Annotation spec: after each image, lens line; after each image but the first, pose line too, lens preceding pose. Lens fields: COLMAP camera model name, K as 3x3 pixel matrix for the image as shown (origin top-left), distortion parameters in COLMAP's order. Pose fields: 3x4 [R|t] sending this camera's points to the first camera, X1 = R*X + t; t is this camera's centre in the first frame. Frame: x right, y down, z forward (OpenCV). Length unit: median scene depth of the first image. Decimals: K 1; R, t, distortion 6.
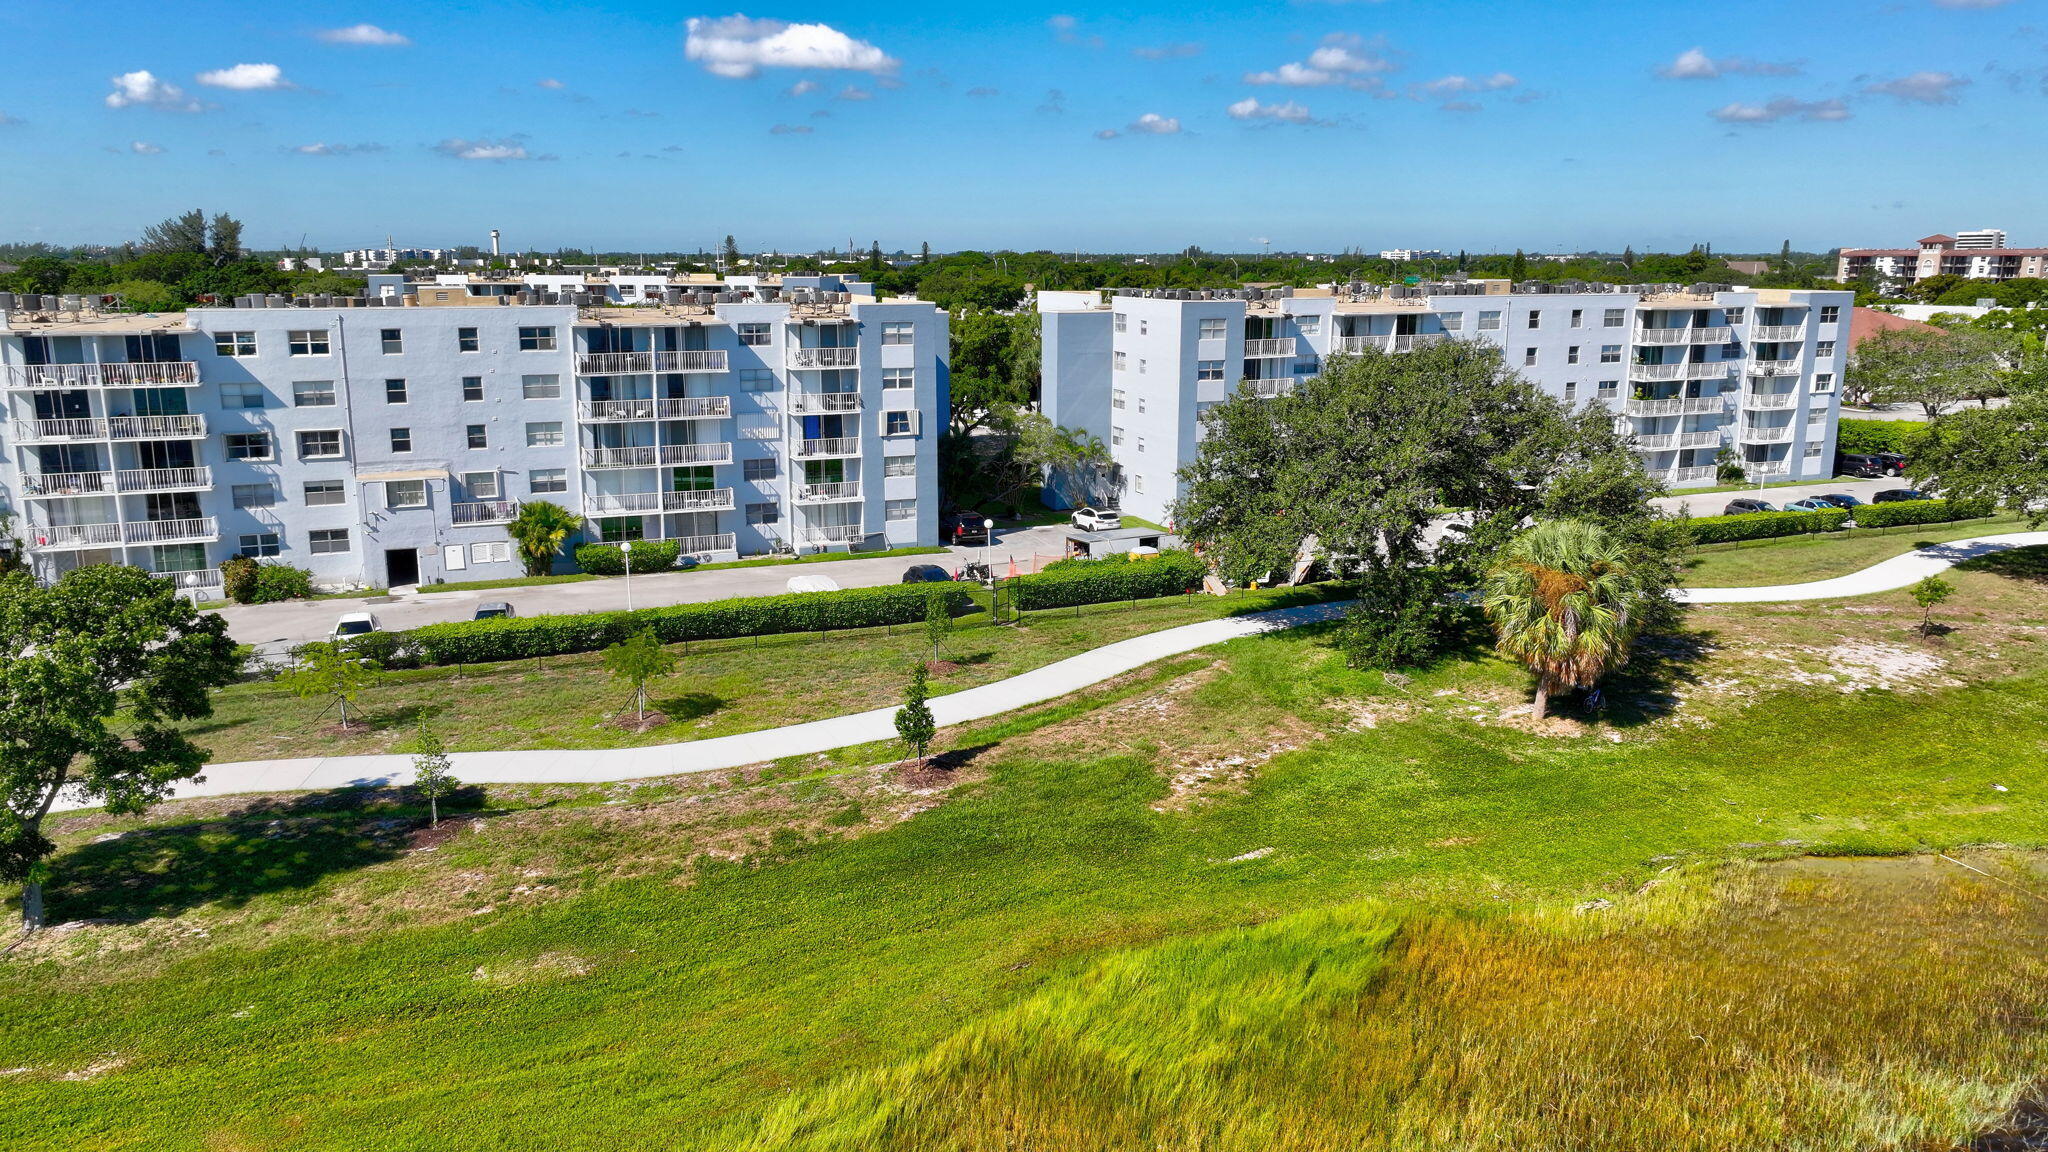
lens RADIAL K [[1436.8, 0, 1020.9], [0, 1436.8, 573.8], [0, 0, 1]] dist [0.001415, 0.005256]
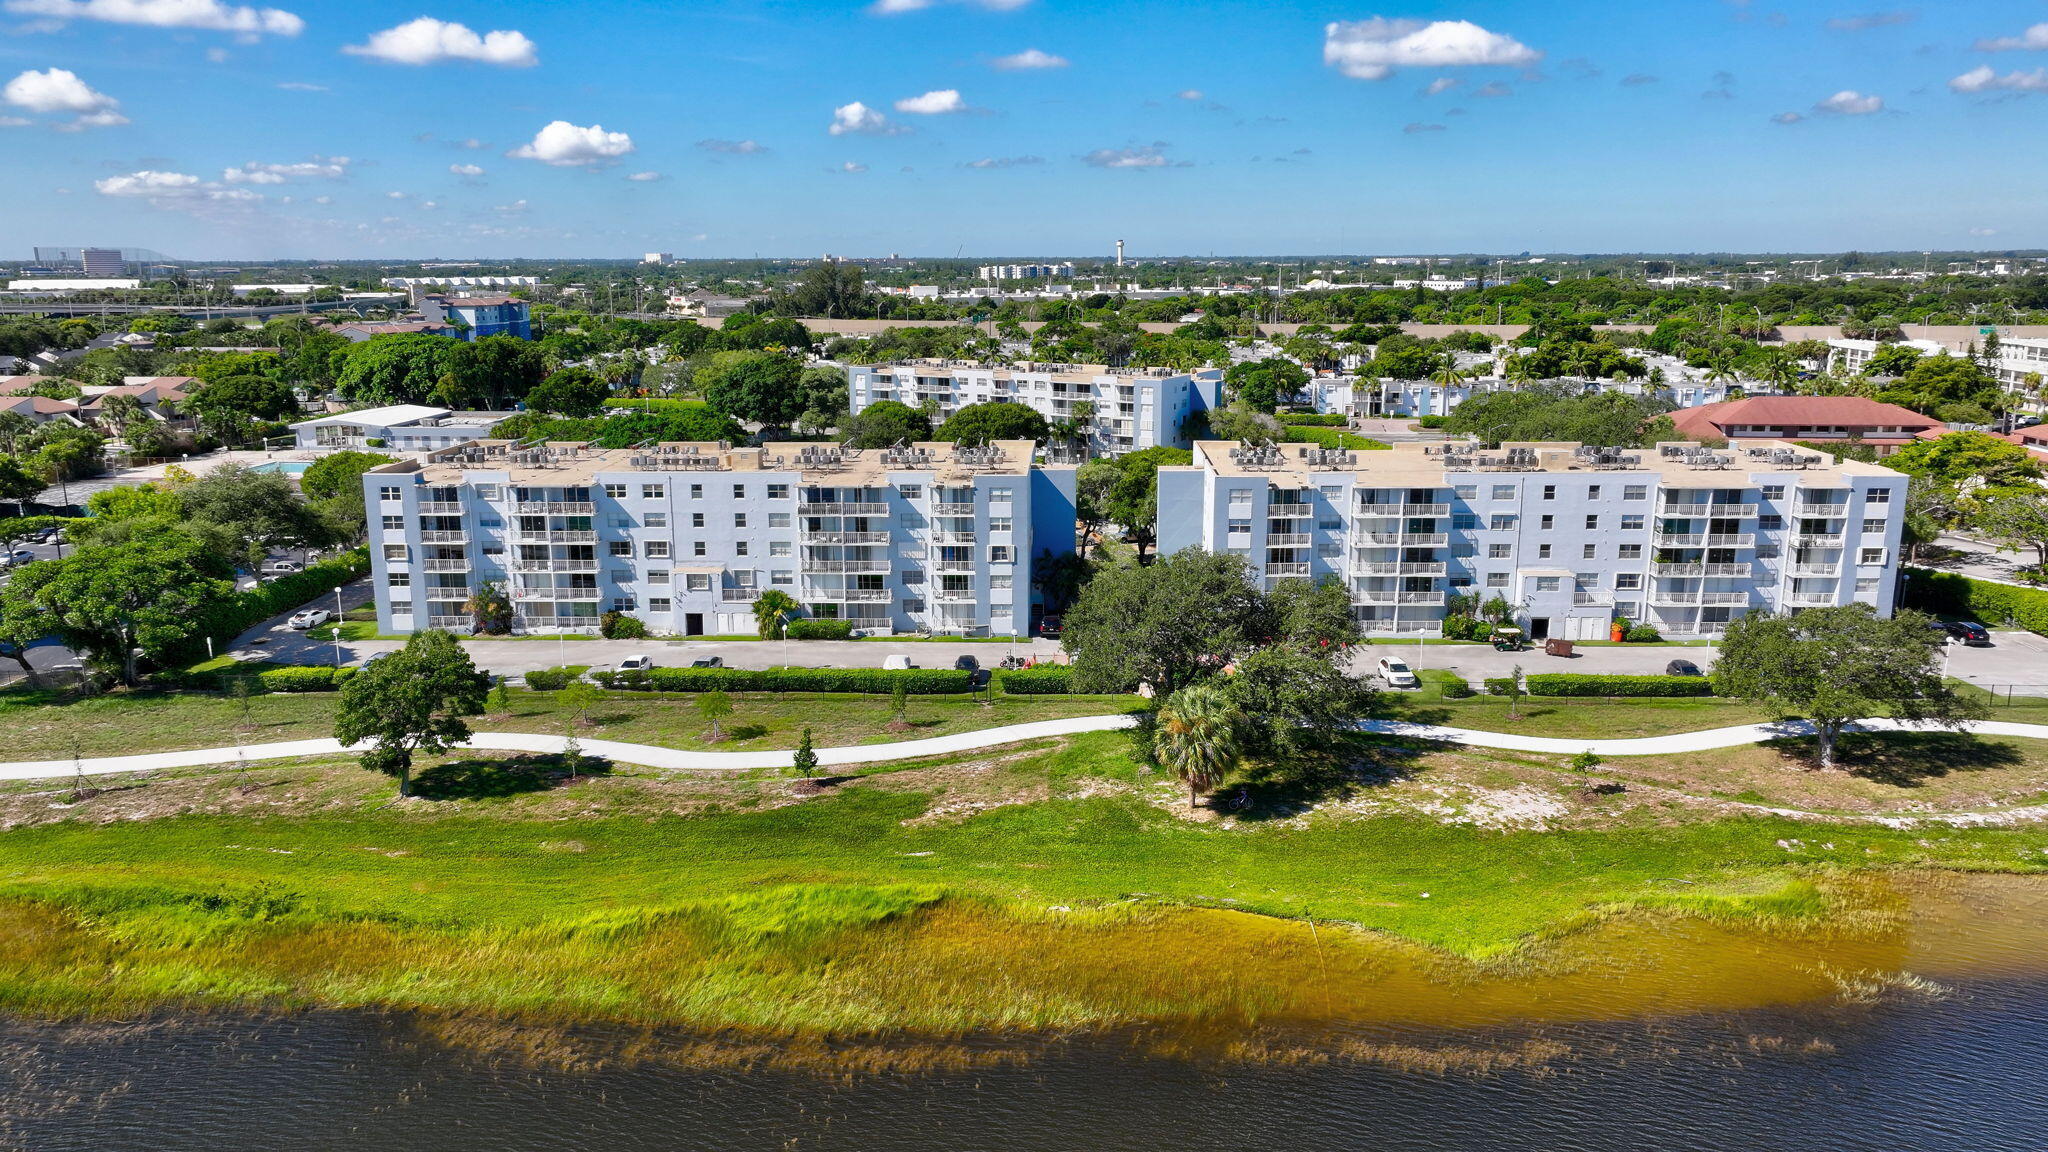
lens RADIAL K [[1439.1, 0, 1025.9], [0, 1439.1, 569.4], [0, 0, 1]] dist [0.005253, 0.002165]
pose [[0.913954, 0.081277, -0.397595, 0.572173], [-0.081991, 0.996517, 0.015238, -0.121894], [0.397449, 0.018672, 0.917434, -0.383937]]
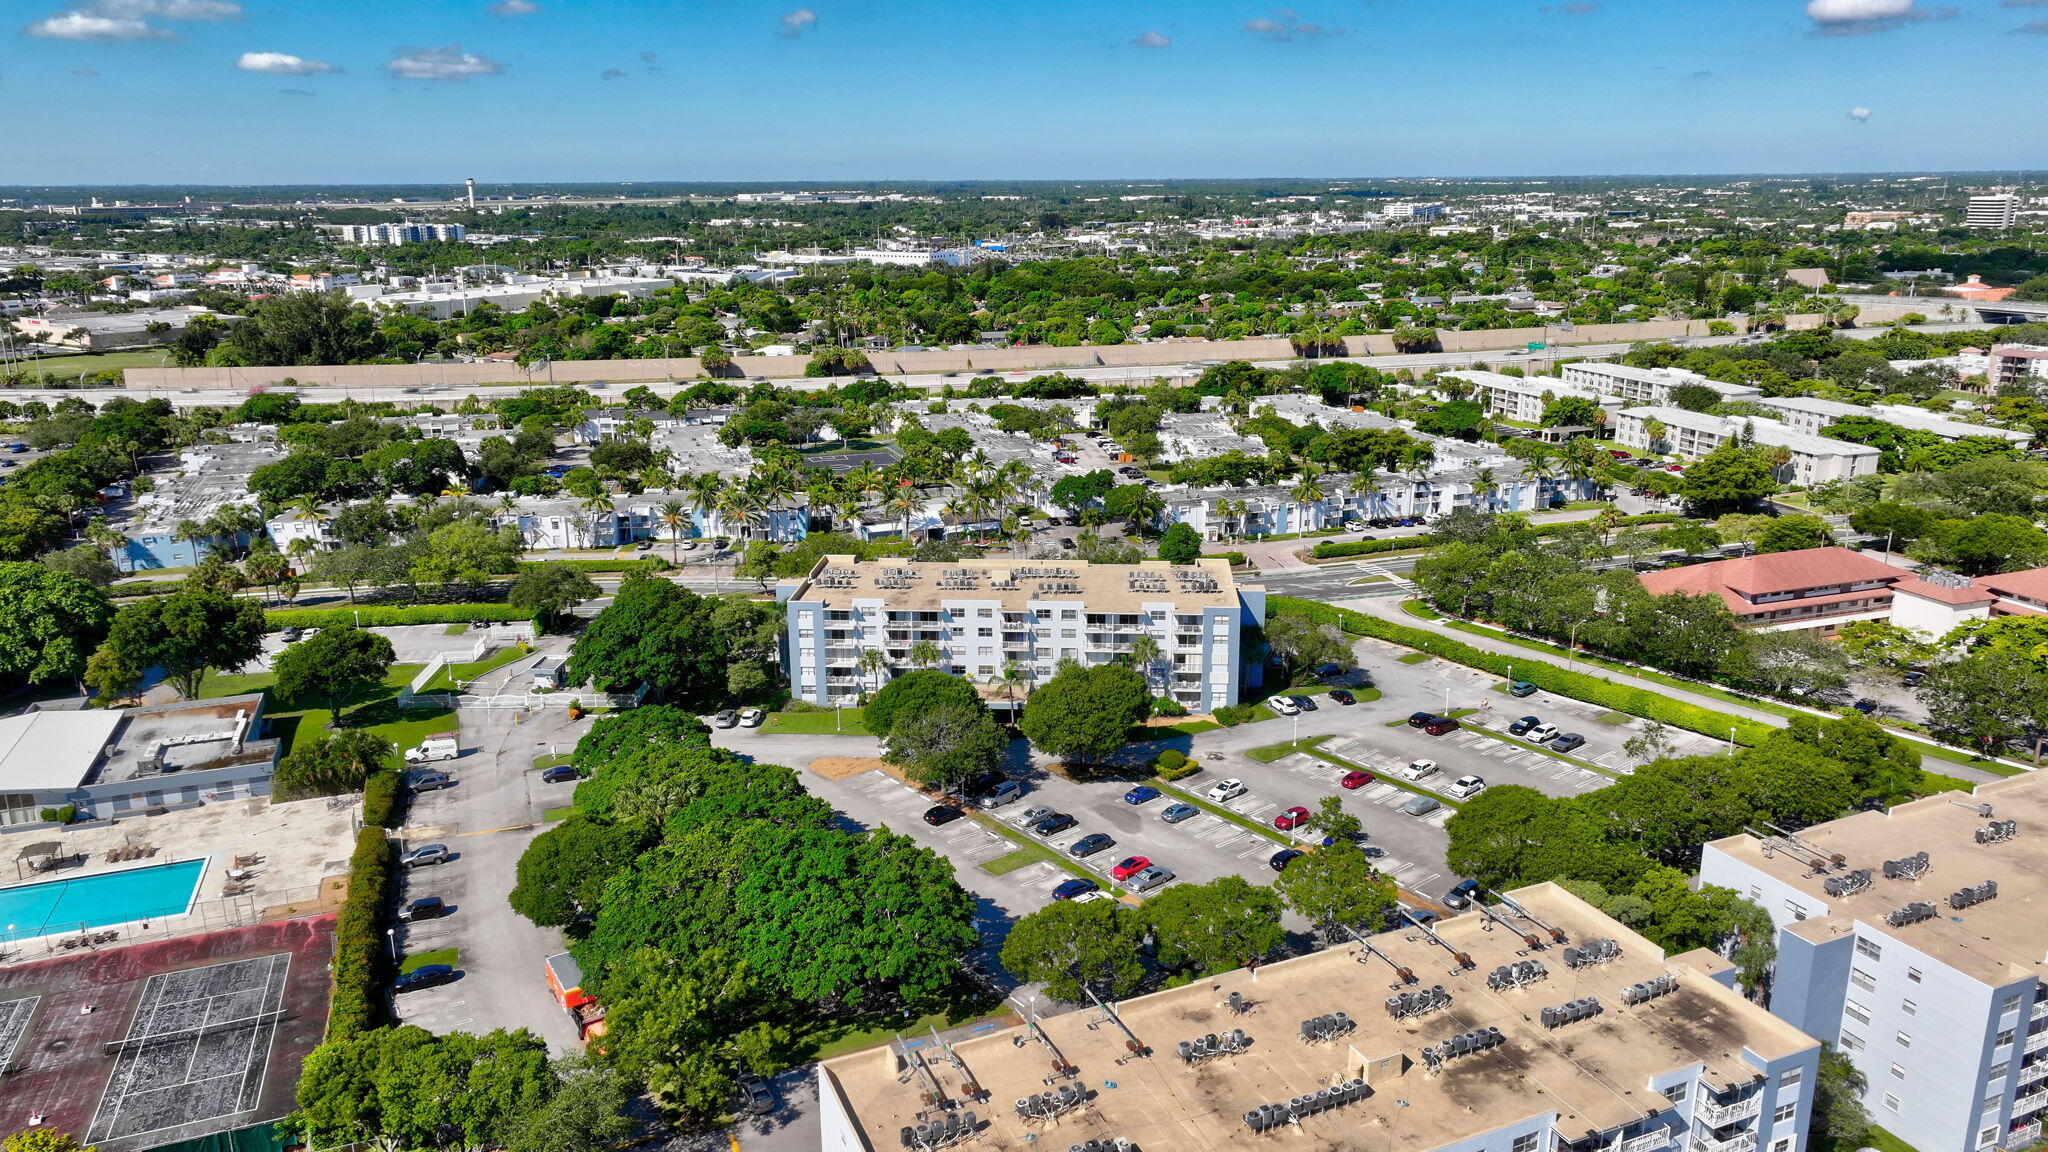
lens RADIAL K [[1439.1, 0, 1025.9], [0, 1439.1, 569.4], [0, 0, 1]] dist [0.005253, 0.002165]
pose [[0.999571, -0.014993, 0.025159, -0.723334], [0.013725, 0.998664, 0.049827, -0.646401], [-0.025873, -0.049460, 0.998441, -0.052723]]
